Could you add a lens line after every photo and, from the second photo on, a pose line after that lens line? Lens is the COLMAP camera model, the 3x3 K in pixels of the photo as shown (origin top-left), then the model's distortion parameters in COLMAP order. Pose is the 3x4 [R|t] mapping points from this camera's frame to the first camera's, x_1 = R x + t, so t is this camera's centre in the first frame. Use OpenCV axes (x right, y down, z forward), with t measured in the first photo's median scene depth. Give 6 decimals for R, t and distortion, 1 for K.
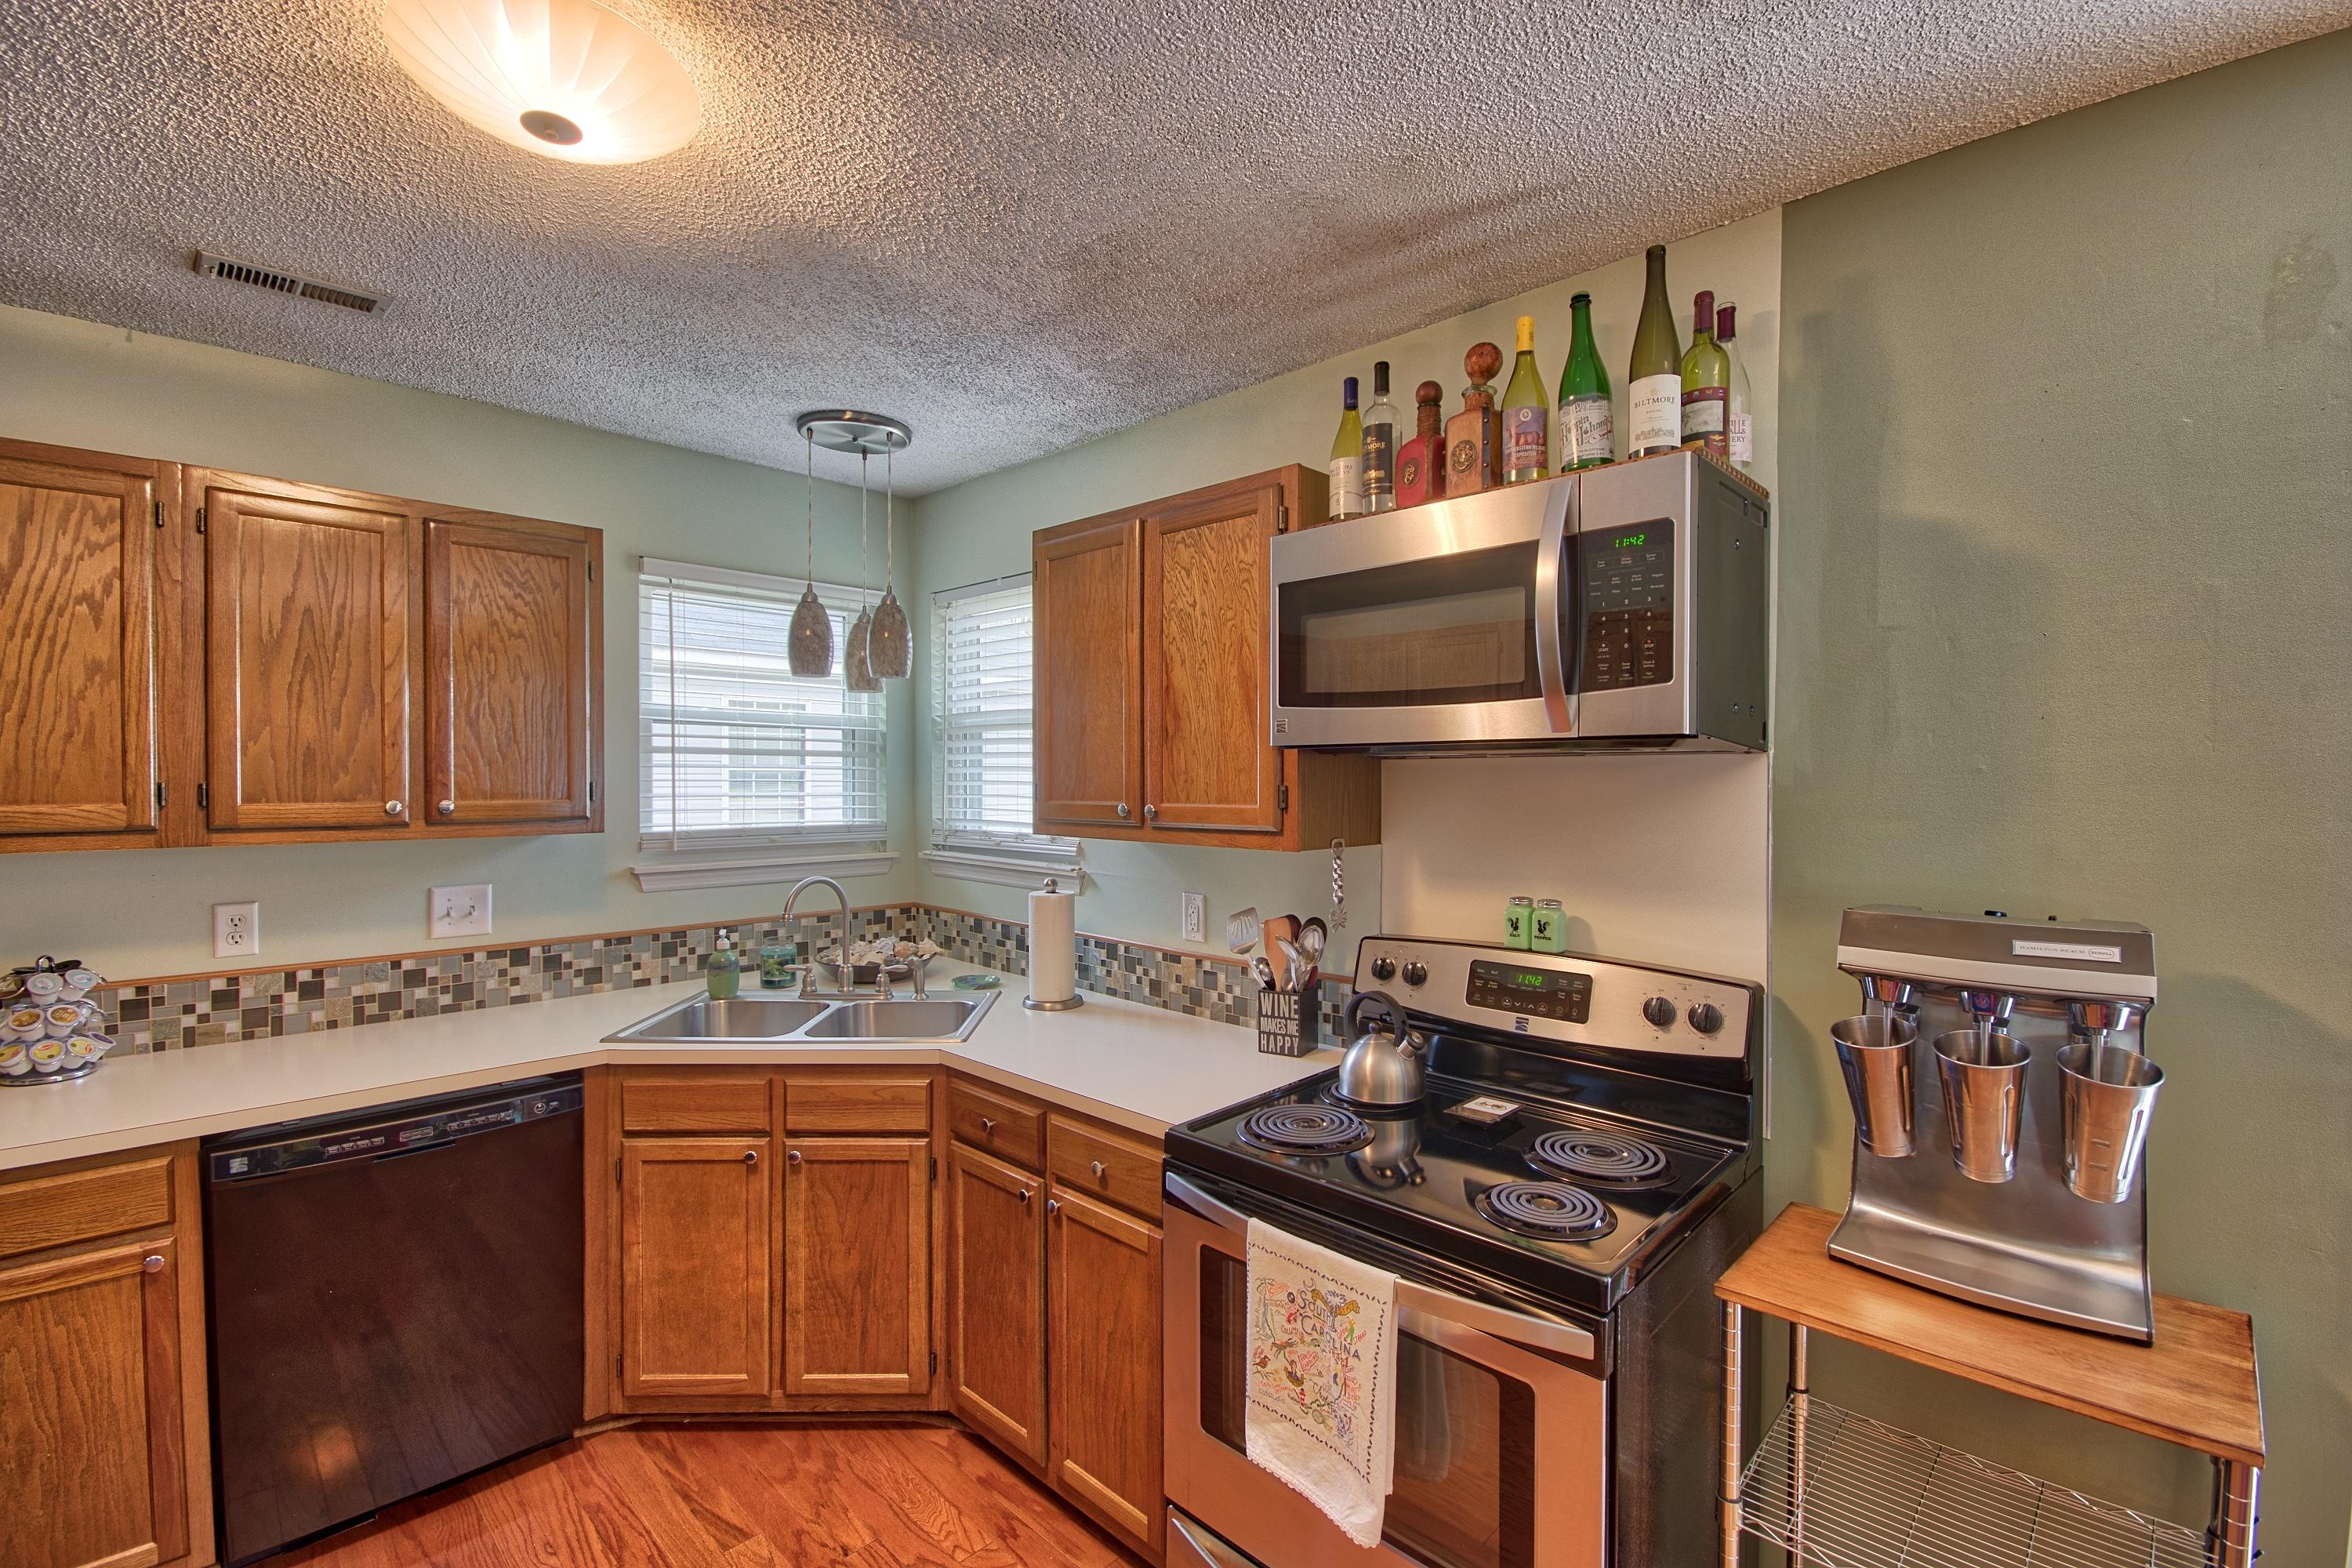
lens RADIAL K [[1027.5, 0, 1176.7], [0, 1027.5, 784.2], [0, 0, 1]] dist [-0.001046, -0.007130]
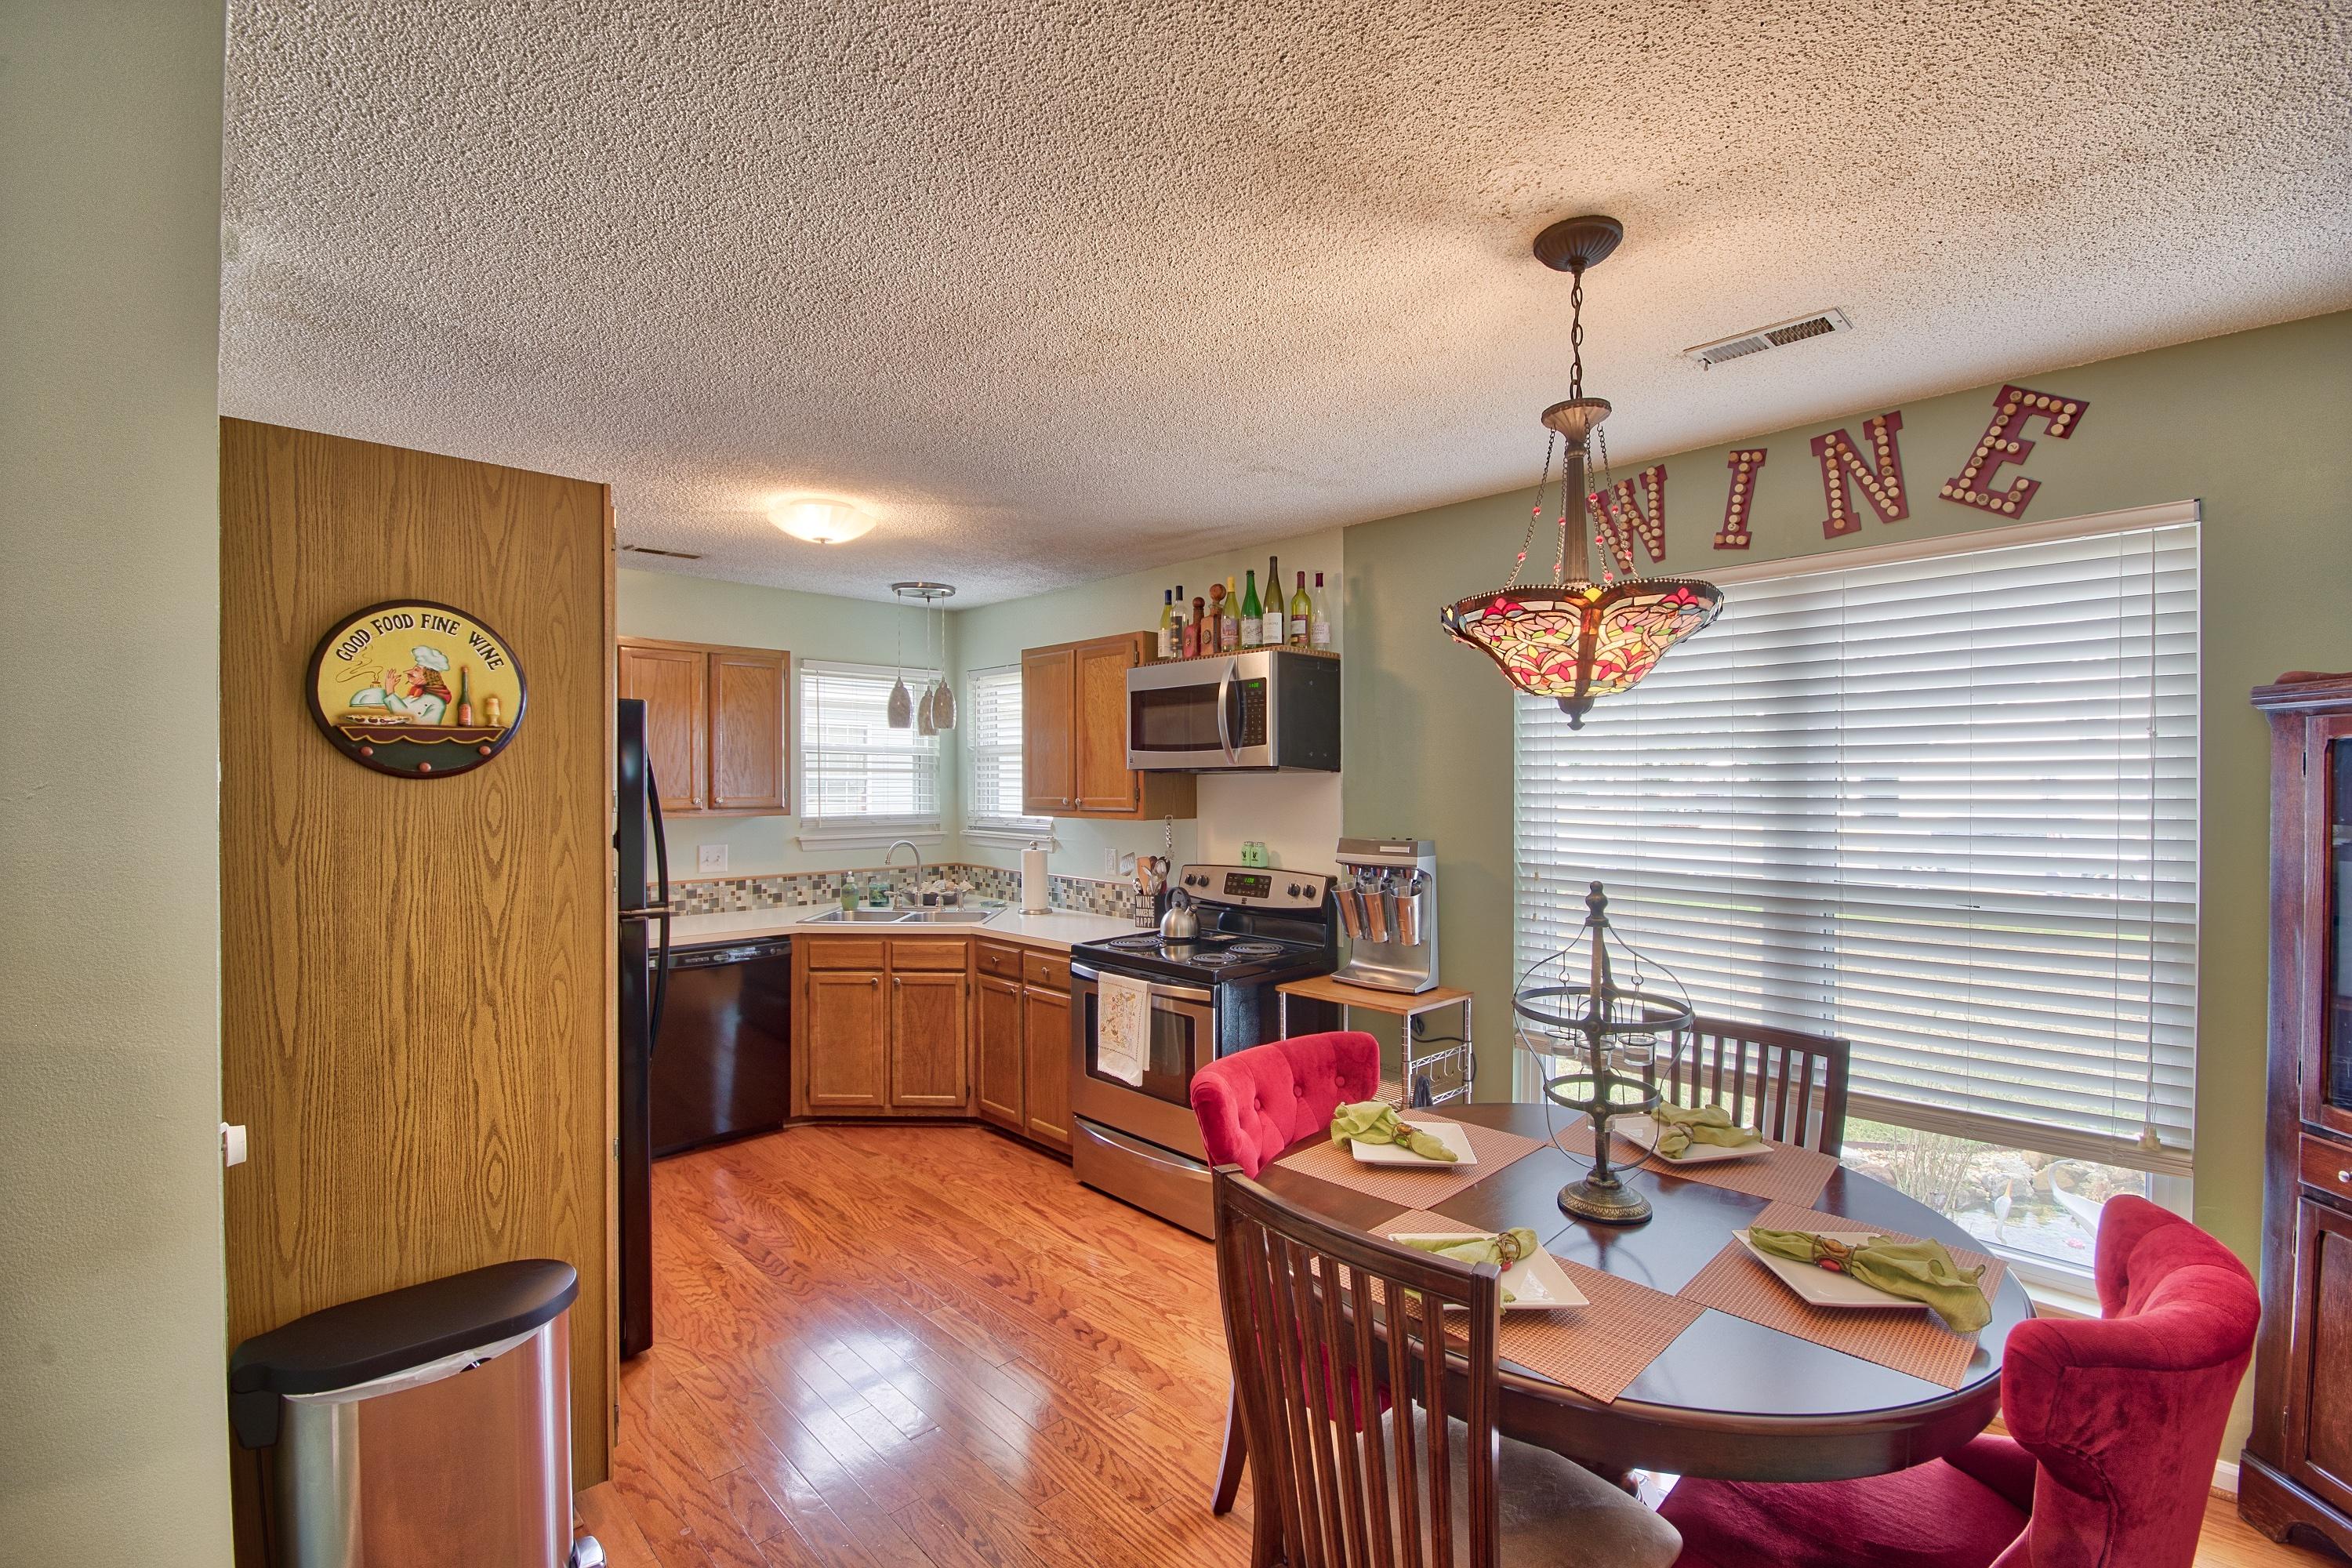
lens RADIAL K [[1027.5, 0, 1169.0], [0, 1027.5, 785.3], [0, 0, 1]] dist [-0.001046, -0.007130]
pose [[0.999120, -0.003453, -0.041795, 0.221656], [0.003208, 0.999977, -0.005935, 0.006820], [0.041814, 0.005796, 0.999109, -0.912963]]
